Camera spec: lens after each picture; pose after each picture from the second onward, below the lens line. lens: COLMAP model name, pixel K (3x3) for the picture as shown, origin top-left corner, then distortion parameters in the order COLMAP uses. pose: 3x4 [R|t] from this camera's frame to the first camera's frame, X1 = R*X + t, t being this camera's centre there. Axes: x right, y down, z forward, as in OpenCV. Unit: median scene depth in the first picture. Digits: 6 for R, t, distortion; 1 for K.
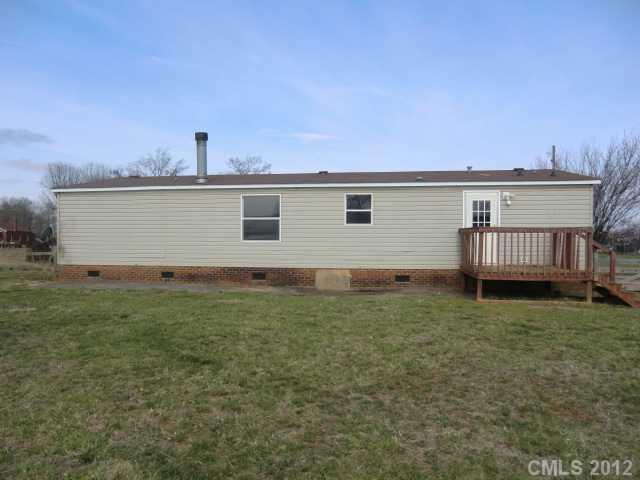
lens RADIAL K [[467.4, 0, 320.0], [0, 467.4, 240.0], [0, 0, 1]] dist [0.001097, 0.001758]
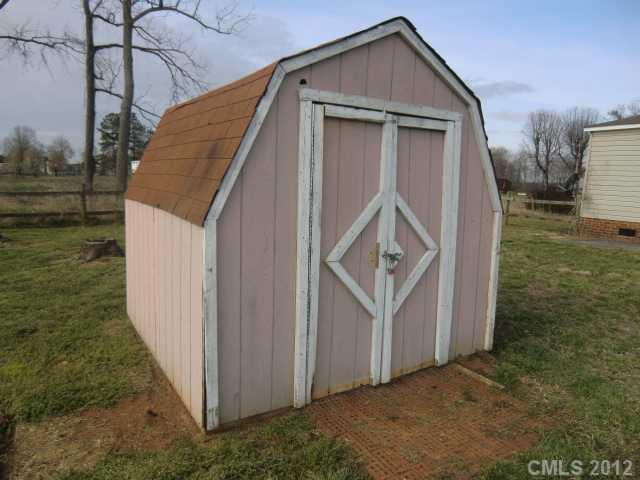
lens RADIAL K [[467.4, 0, 320.0], [0, 467.4, 240.0], [0, 0, 1]] dist [0.001097, 0.001758]
pose [[0.603662, 0.131343, -0.786347, -0.106925], [-0.045512, 0.990405, 0.130488, 0.002348], [0.795941, -0.042983, 0.603847, 0.056676]]
